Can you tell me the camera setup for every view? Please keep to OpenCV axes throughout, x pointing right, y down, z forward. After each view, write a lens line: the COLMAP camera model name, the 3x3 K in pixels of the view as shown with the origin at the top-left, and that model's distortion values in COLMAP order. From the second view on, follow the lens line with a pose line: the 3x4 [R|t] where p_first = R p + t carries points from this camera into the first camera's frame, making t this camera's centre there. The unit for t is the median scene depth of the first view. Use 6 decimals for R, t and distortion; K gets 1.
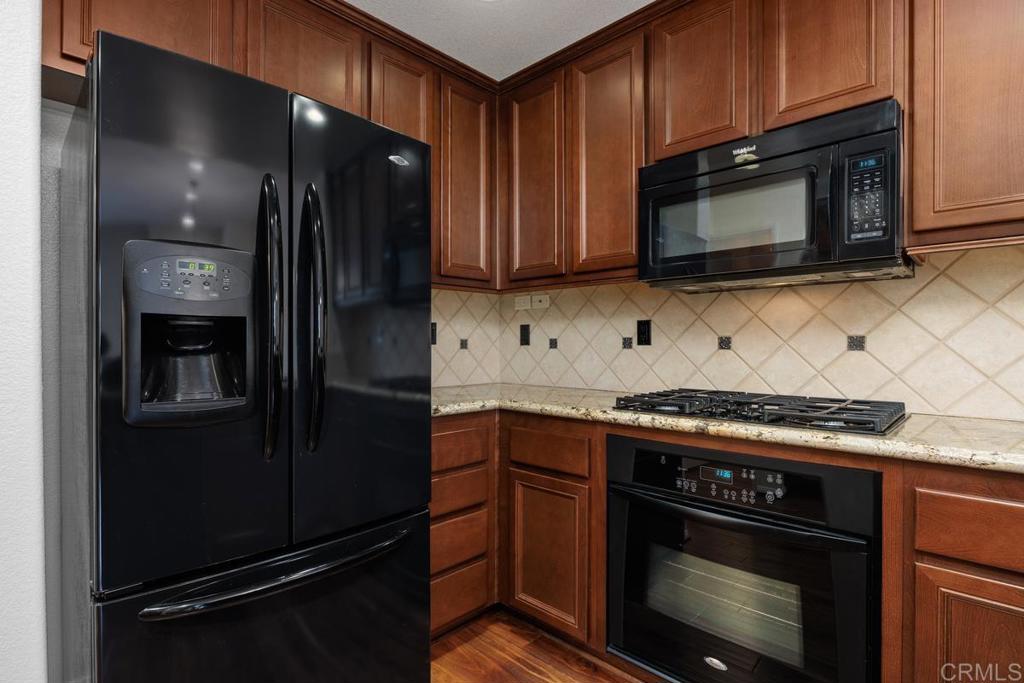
lens RADIAL K [[511.3, 0, 509.9], [0, 511.3, 343.3], [0, 0, 1]] dist [-0.003883, -0.000667]
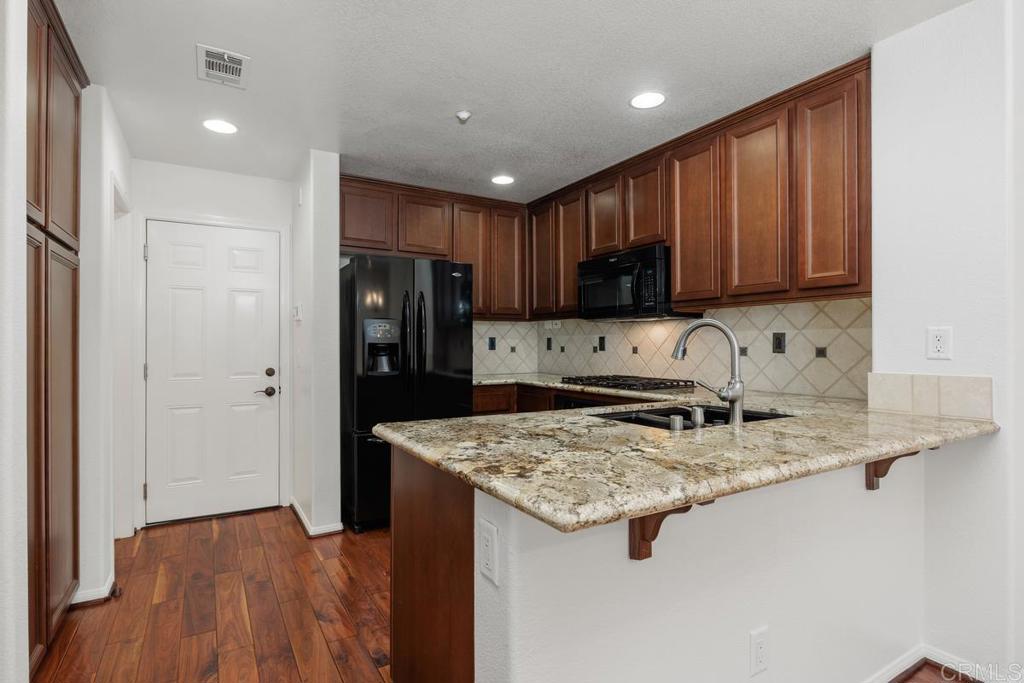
lens RADIAL K [[511.3, 0, 509.9], [0, 511.3, 343.3], [0, 0, 1]] dist [-0.003883, -0.000667]
pose [[0.966697, -0.002299, -0.255913, 0.465328], [0.002916, 0.999994, 0.002031, -0.030922], [0.255907, -0.002710, 0.966698, -0.914400]]
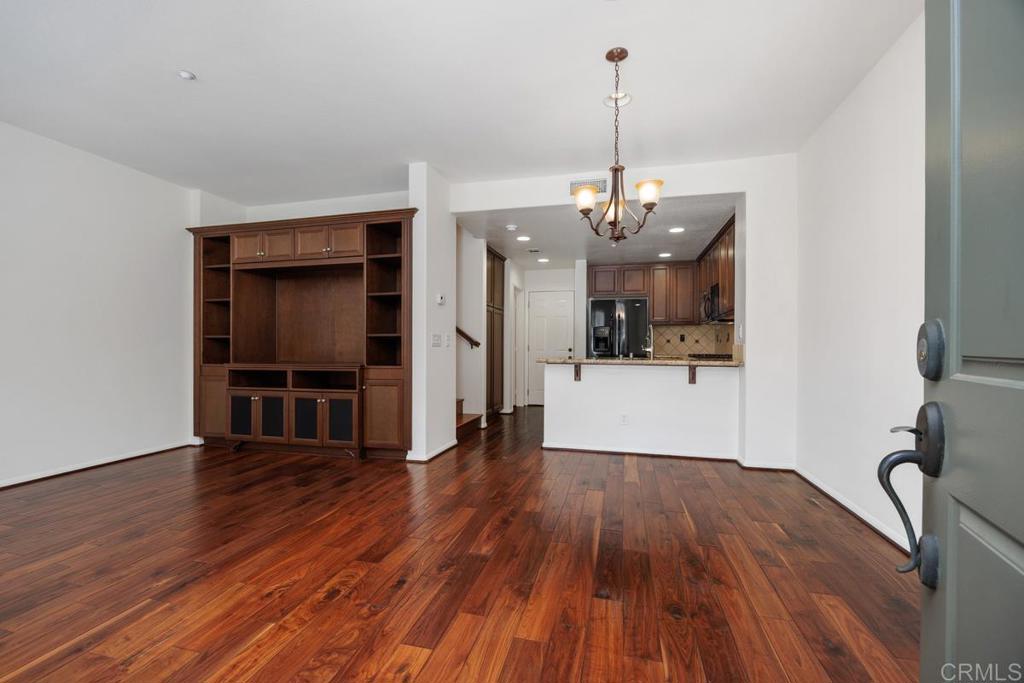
lens RADIAL K [[440.4, 0, 509.1], [0, 440.4, 345.1], [0, 0, 1]] dist [-0.009987, -0.000034]
pose [[0.496801, 0.000204, -0.867865, 2.192782], [0.000140, 1.000000, 0.000315, 0.030876], [0.867865, -0.000278, 0.496801, -1.701376]]
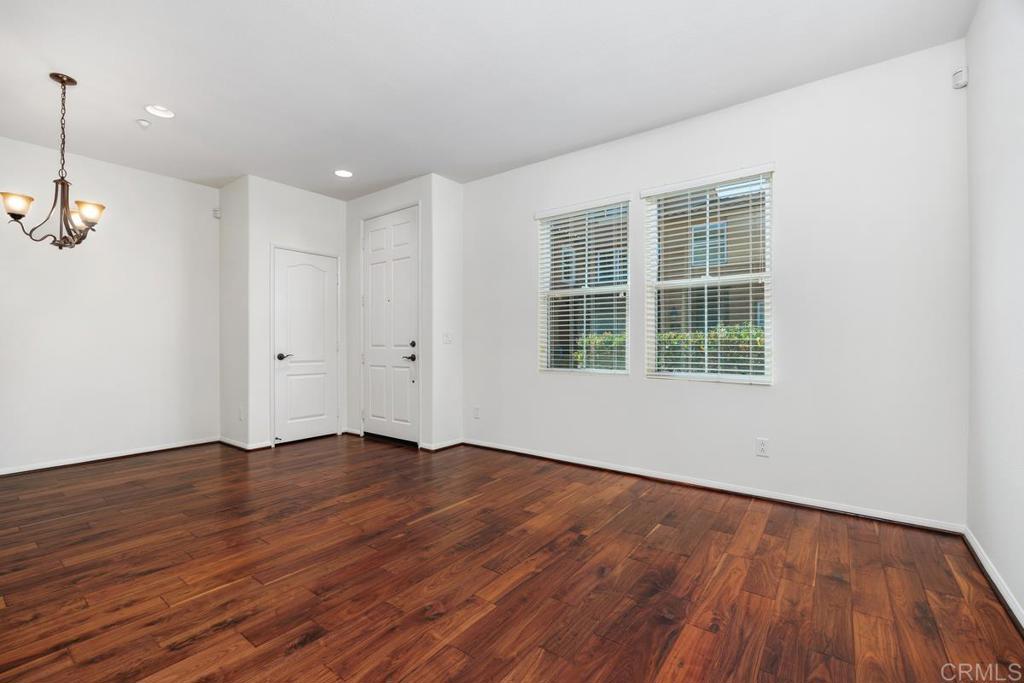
lens RADIAL K [[440.4, 0, 509.1], [0, 440.4, 345.1], [0, 0, 1]] dist [-0.009987, -0.000034]
pose [[-0.127465, -0.003234, 0.991838, -0.224294], [-0.002315, 0.999993, 0.002963, 0.033699], [-0.991840, -0.001918, -0.127472, -2.019252]]
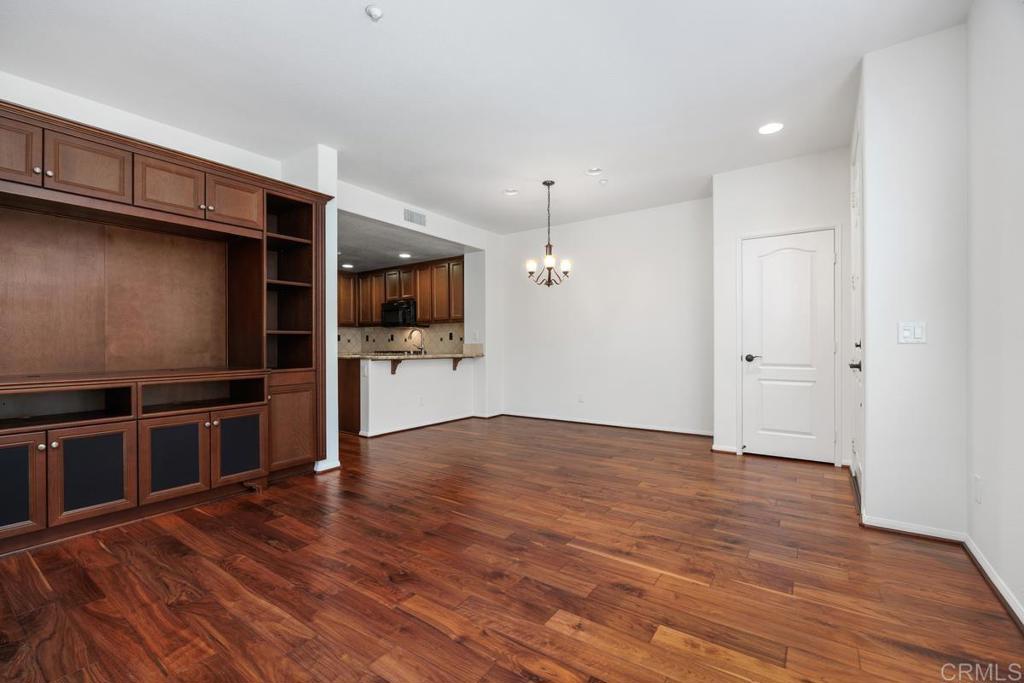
lens RADIAL K [[440.4, 0, 509.1], [0, 440.4, 345.1], [0, 0, 1]] dist [-0.009987, -0.000034]
pose [[0.988112, -0.003638, 0.153693, 0.736332], [0.003162, 0.999989, 0.003342, 0.031986], [-0.153704, -0.002816, 0.988113, -2.992786]]
